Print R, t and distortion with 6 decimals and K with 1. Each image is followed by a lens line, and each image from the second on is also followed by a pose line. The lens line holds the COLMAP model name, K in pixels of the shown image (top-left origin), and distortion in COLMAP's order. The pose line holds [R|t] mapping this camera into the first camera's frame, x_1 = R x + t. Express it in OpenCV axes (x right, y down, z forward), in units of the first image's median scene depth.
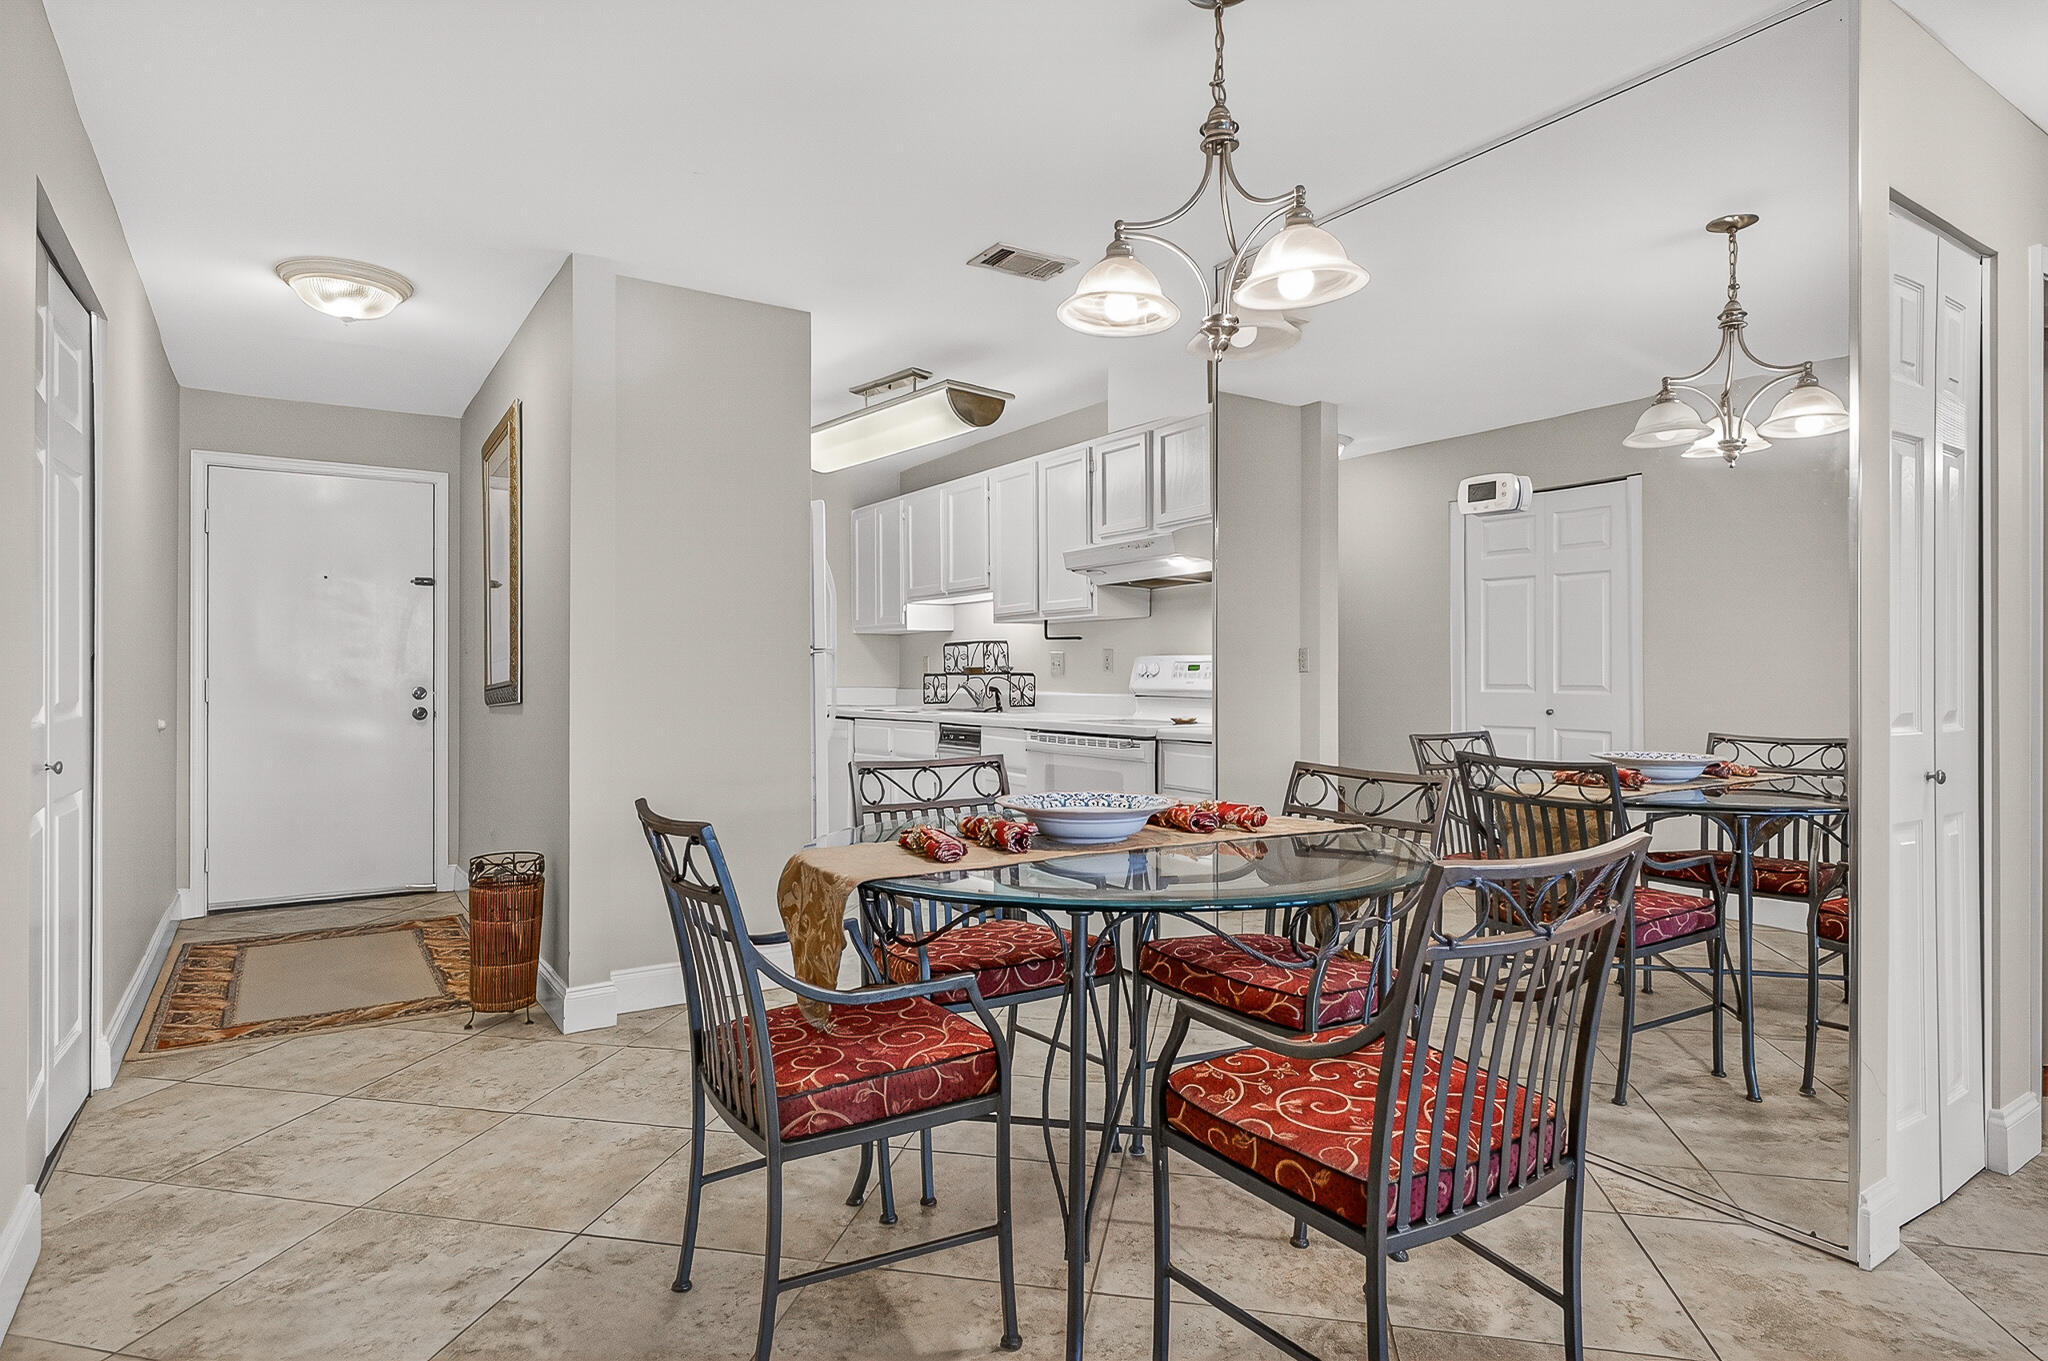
lens RADIAL K [[1103.5, 0, 1022.9], [0, 1103.5, 687.4], [0, 0, 1]] dist [0.042103, -0.041751]
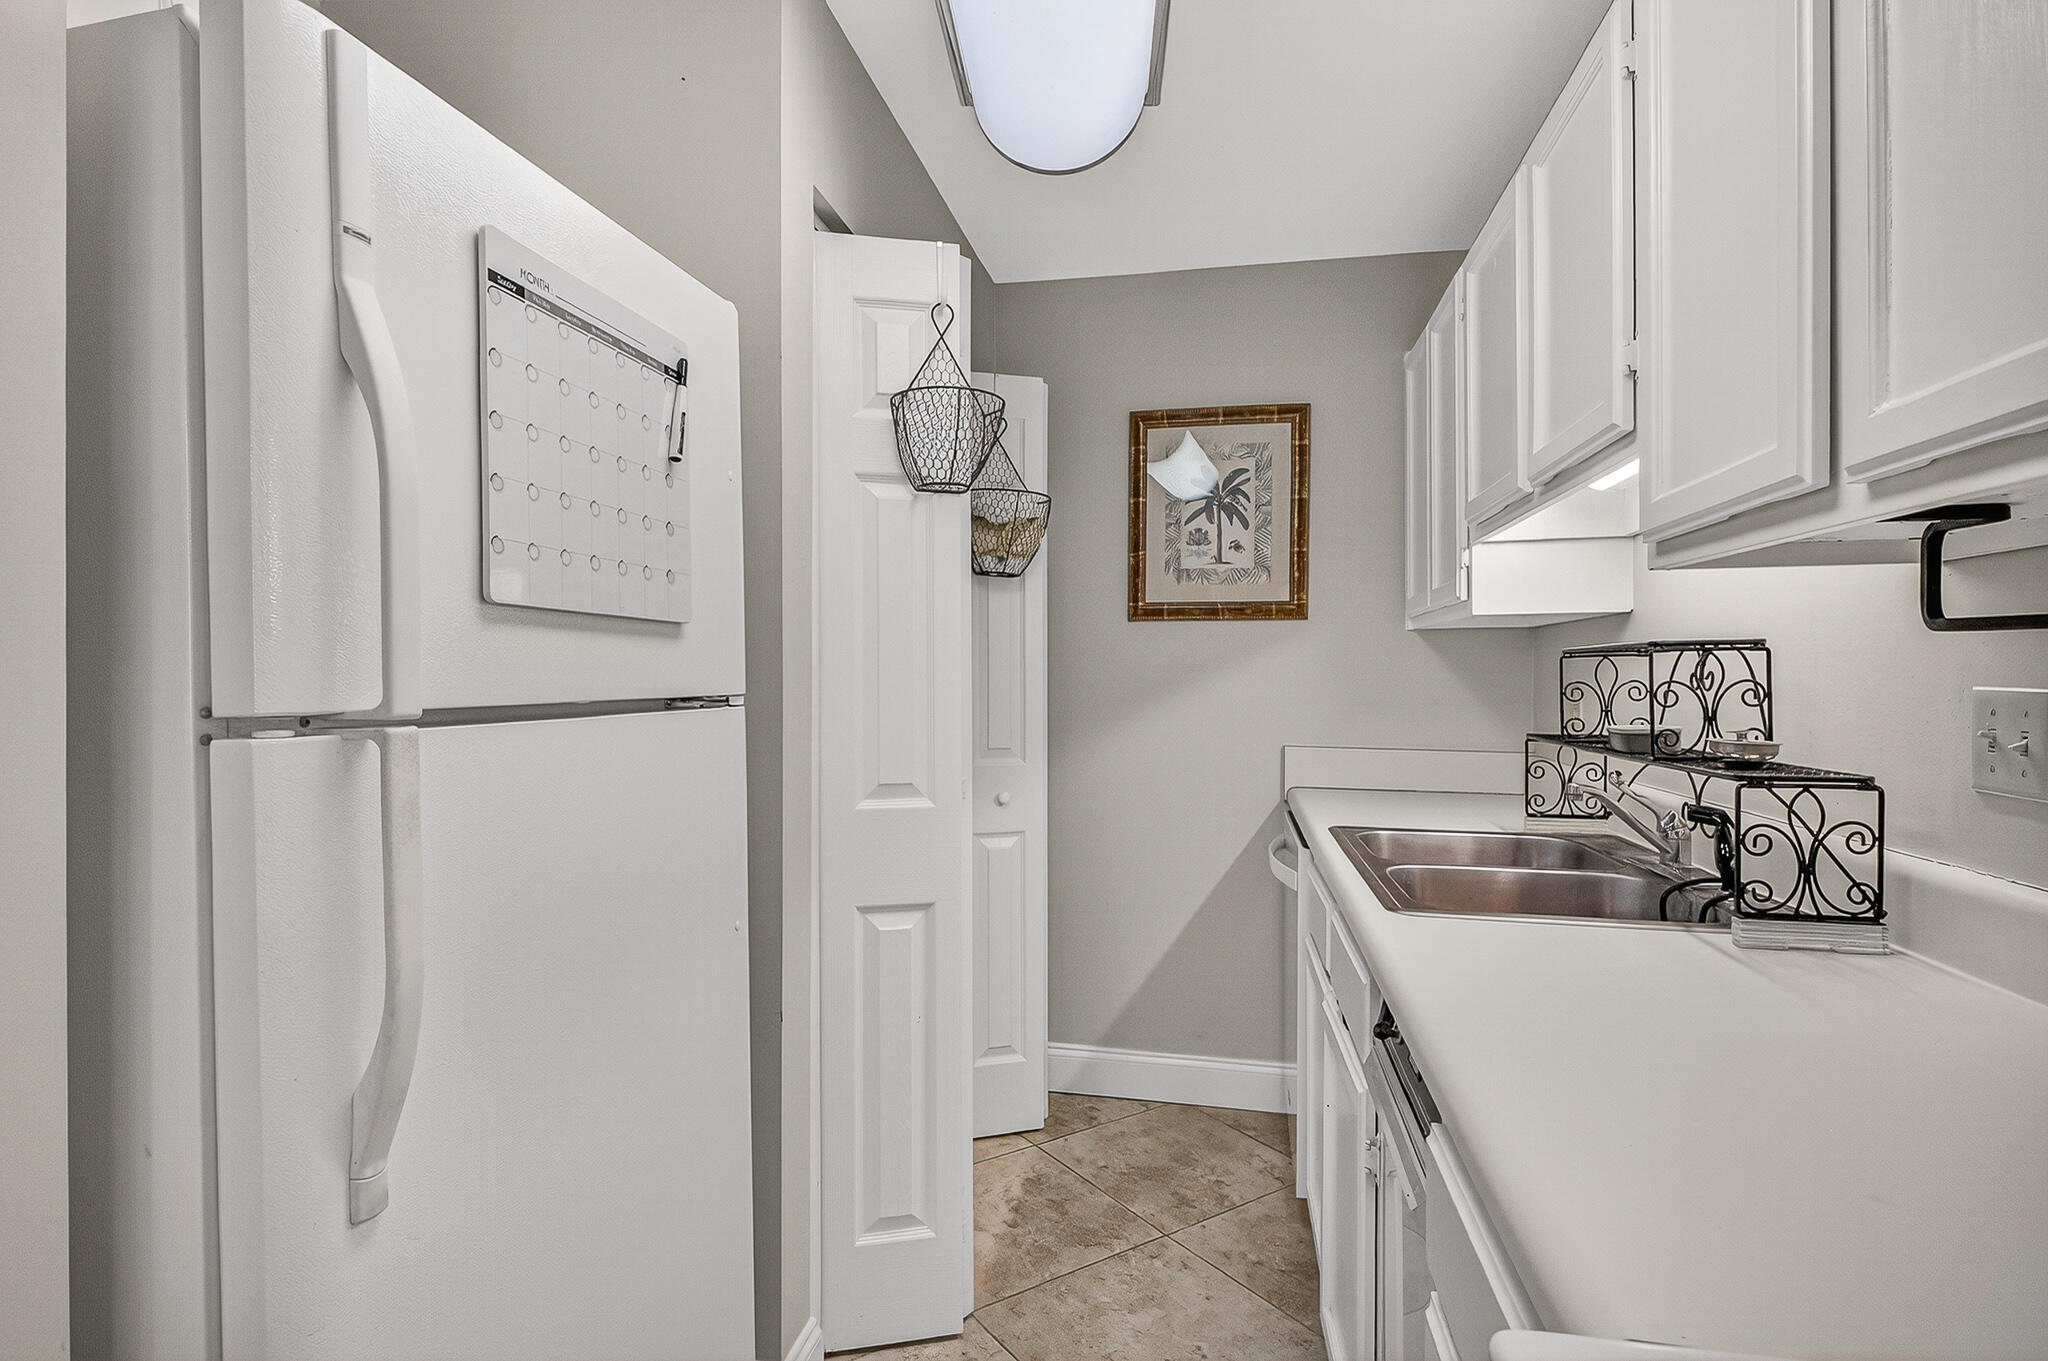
lens RADIAL K [[1050.8, 0, 1013.6], [0, 1050.8, 675.4], [0, 0, 1]] dist [0.001514, -0.001319]
pose [[0.706761, -0.001187, -0.707452, 0.034608], [-0.008213, 0.999917, -0.009883, -0.027837], [0.707405, 0.012795, 0.706692, 0.659466]]
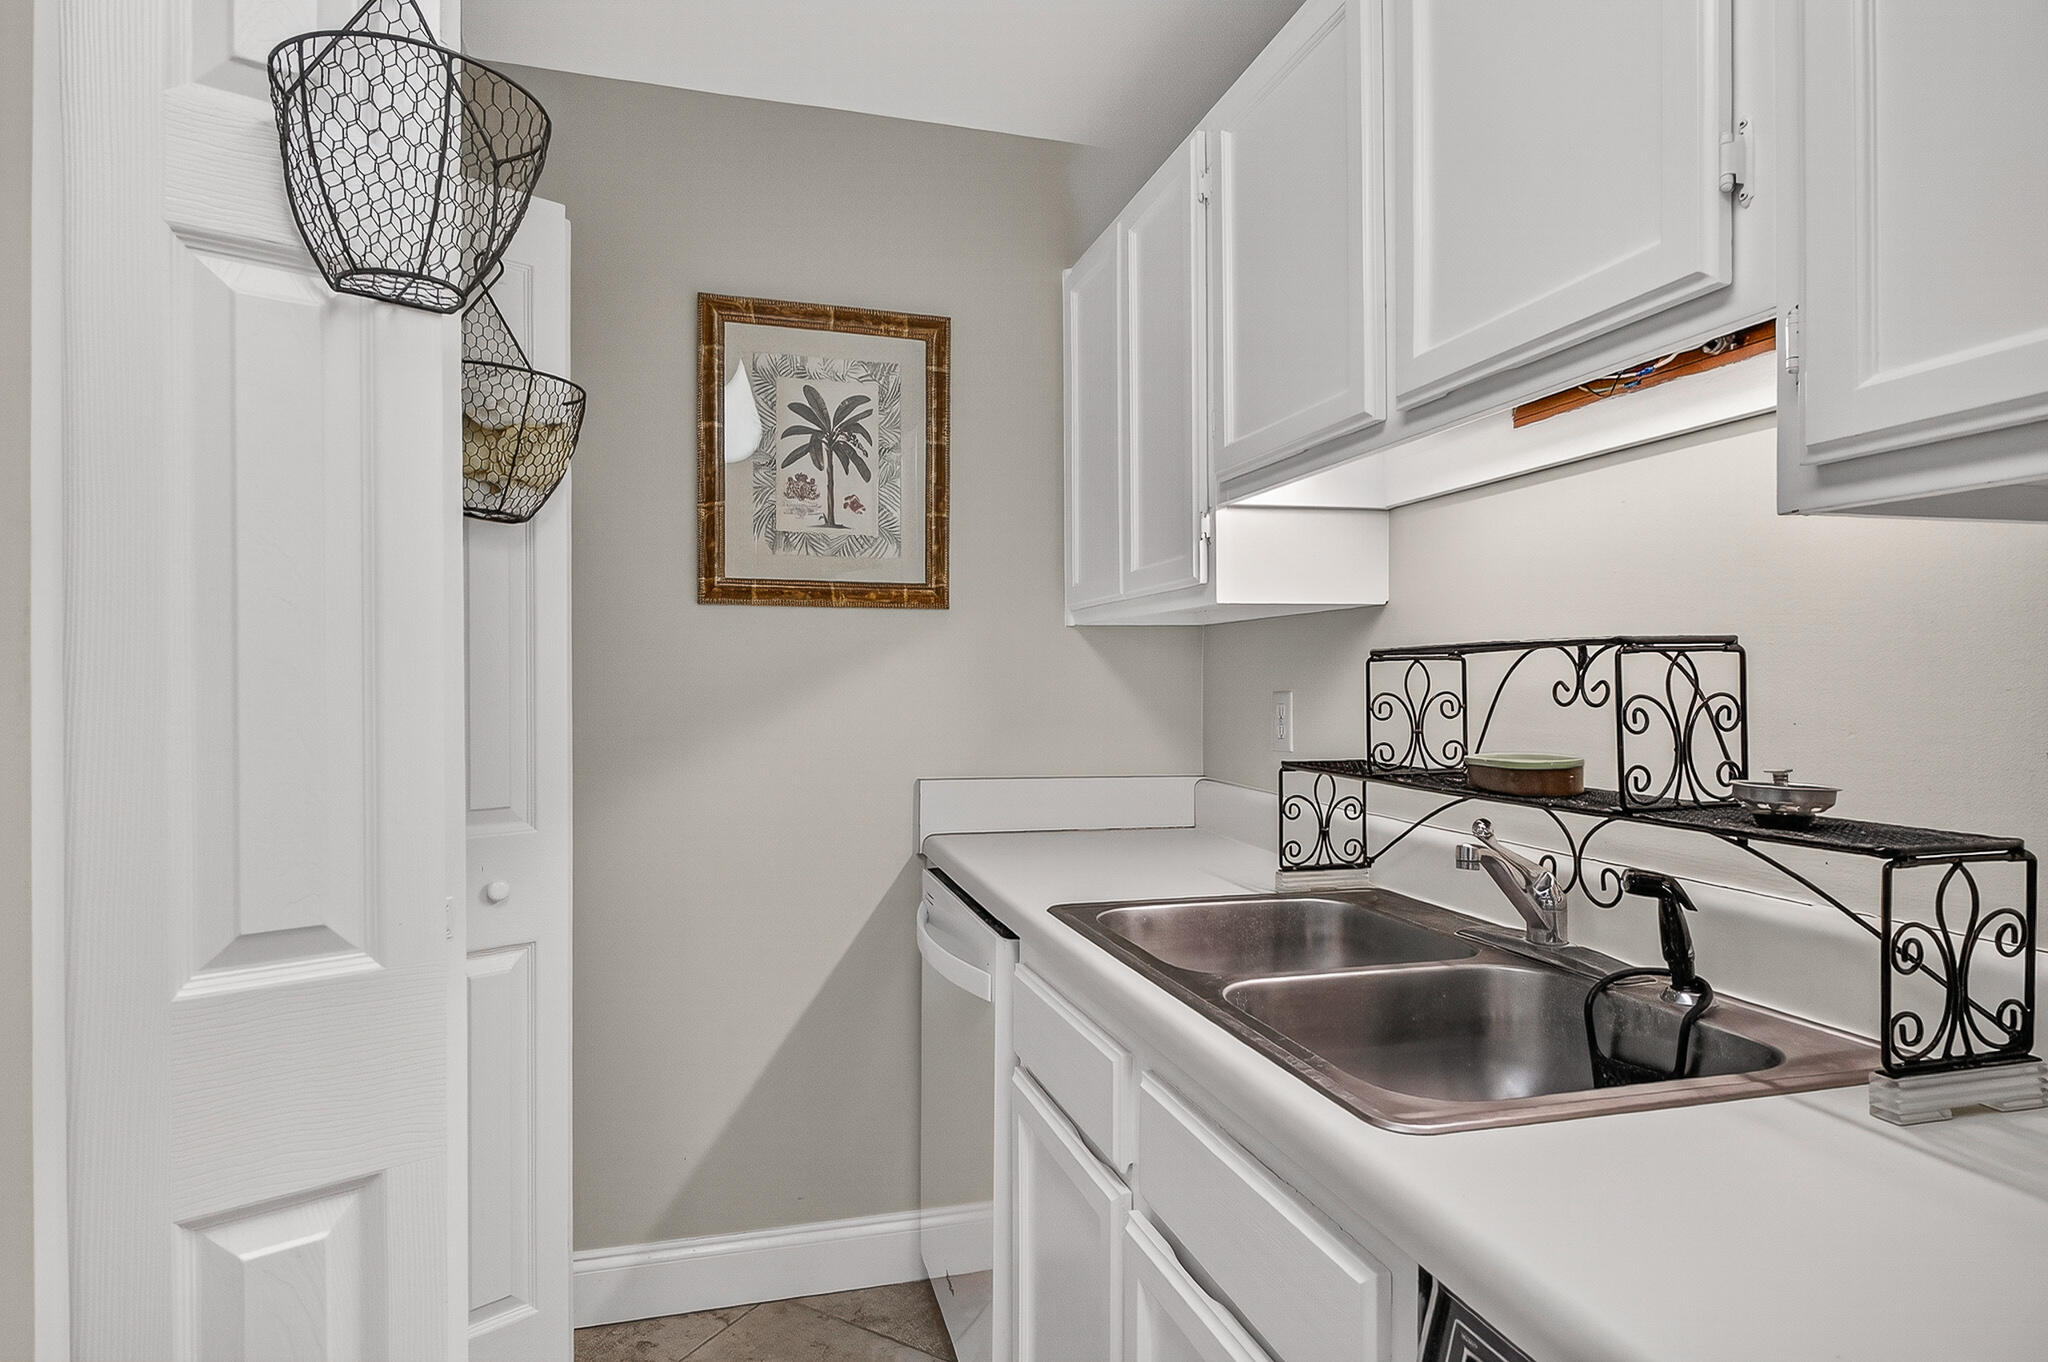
lens RADIAL K [[1103.5, 0, 1022.9], [0, 1103.5, 687.9], [0, 0, 1]] dist [0.042103, -0.041751]
pose [[0.951913, 0.000262, -0.306369, -0.068323], [-0.002214, 0.999979, -0.006023, -0.030053], [0.306361, 0.006412, 0.951894, 0.741613]]
